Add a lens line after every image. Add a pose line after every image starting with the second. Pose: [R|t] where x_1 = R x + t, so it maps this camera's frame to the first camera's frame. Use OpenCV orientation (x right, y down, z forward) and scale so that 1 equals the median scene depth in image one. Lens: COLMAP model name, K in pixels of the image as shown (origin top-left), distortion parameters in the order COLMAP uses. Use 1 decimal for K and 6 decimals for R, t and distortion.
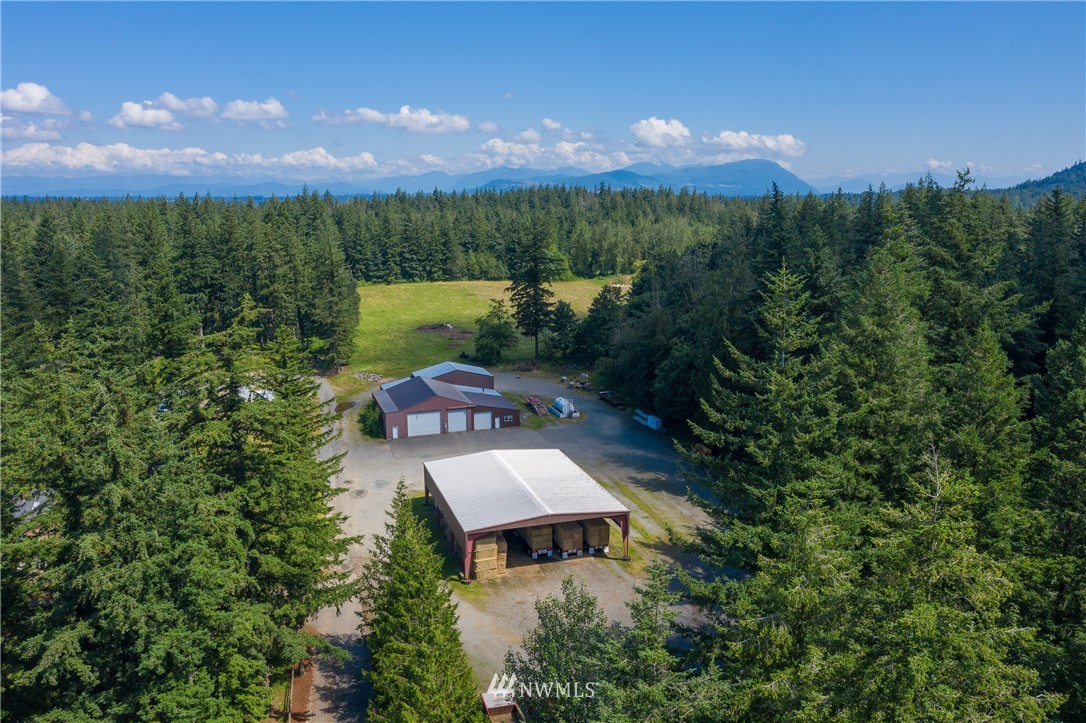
lens RADIAL K [[861.8, 0, 543.0], [0, 861.8, 361.5], [0, 0, 1]] dist [-0.016840, 0.001777]
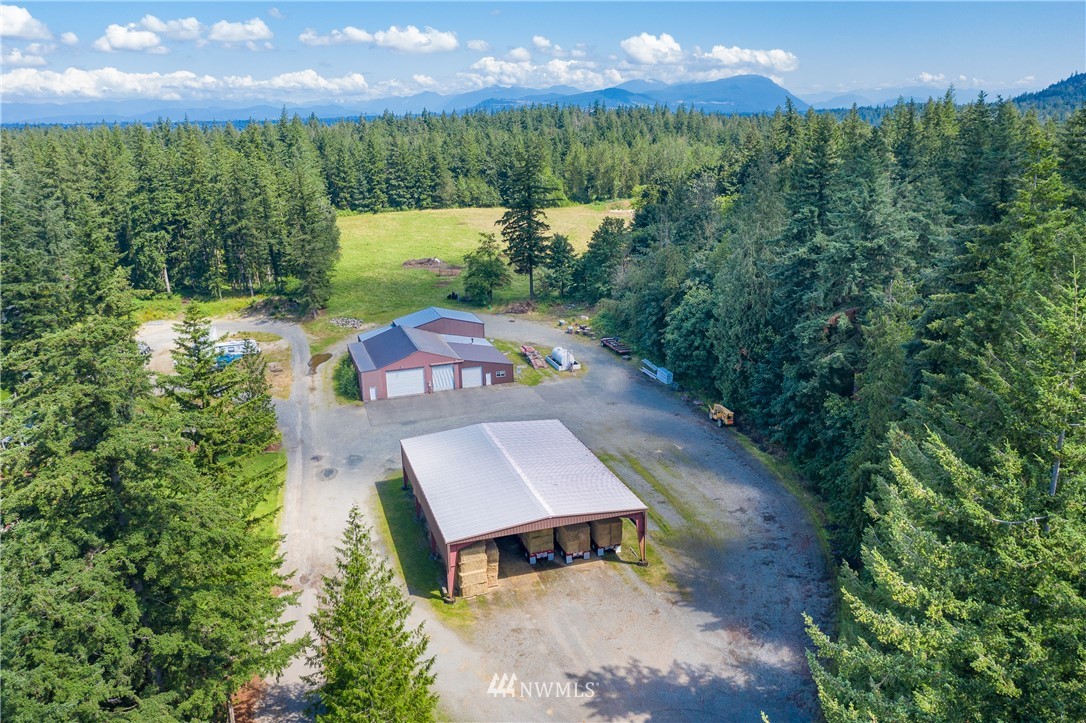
lens RADIAL K [[844.4, 0, 541.3], [0, 844.4, 359.3], [0, 0, 1]] dist [-0.014099, -0.000798]
pose [[0.999888, -0.014770, 0.002553, -0.000357], [0.014476, 0.995731, 0.091165, -0.024859], [-0.003888, -0.091118, 0.995833, 0.122024]]
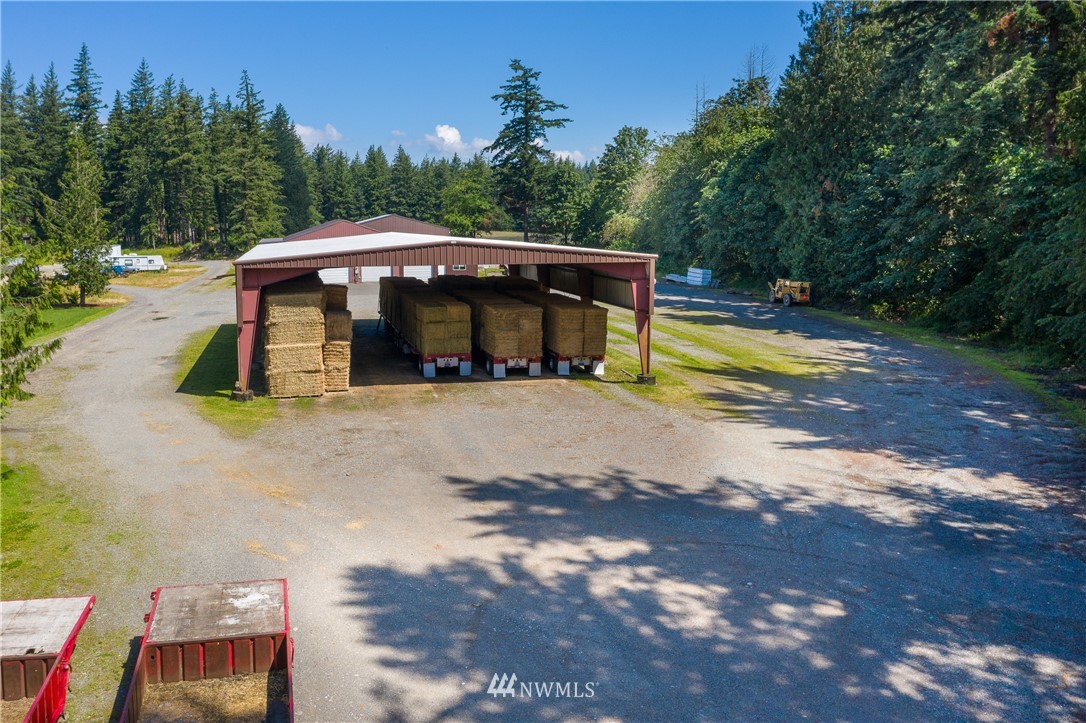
lens RADIAL K [[887.7, 0, 450.7], [0, 887.7, 315.6], [0, 0, 1]] dist [-0.014727, 0.004575]
pose [[0.991136, 0.016861, -0.131775, 0.035038], [-0.027550, 0.996437, -0.079715, 0.138168], [0.129962, 0.082638, 0.988069, 0.331349]]
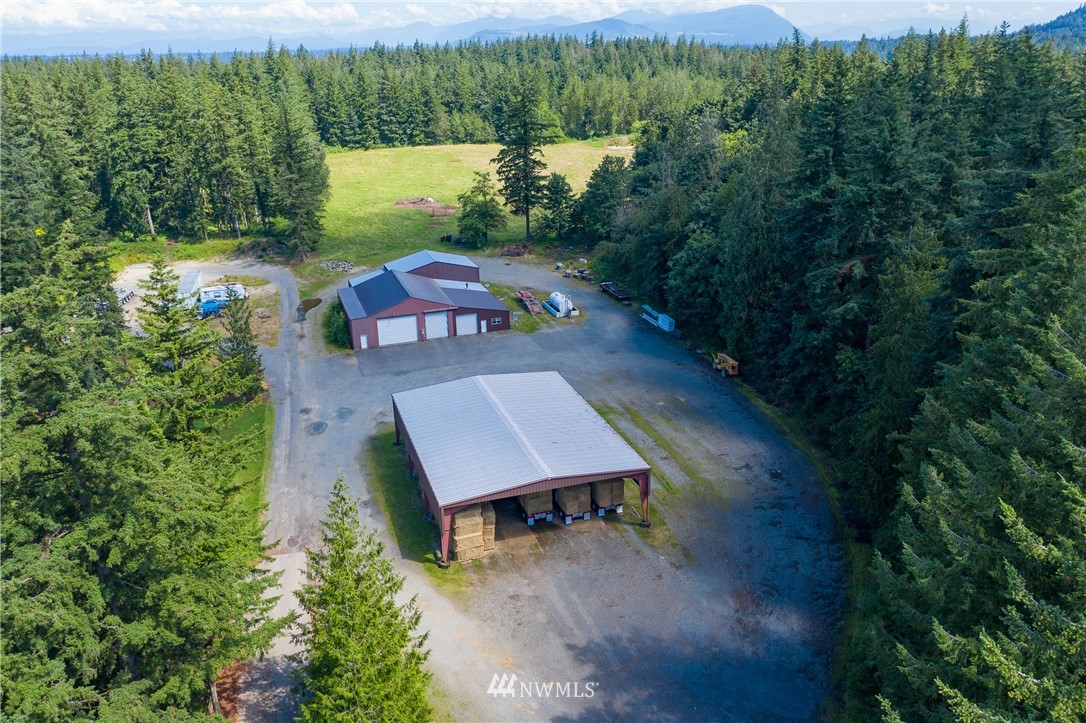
lens RADIAL K [[844.4, 0, 541.3], [0, 844.4, 359.3], [0, 0, 1]] dist [-0.014099, -0.000798]
pose [[0.999859, -0.015573, 0.006280, -0.001379], [0.014332, 0.986354, 0.164014, -0.030097], [-0.008748, -0.163901, 0.986438, 0.149664]]
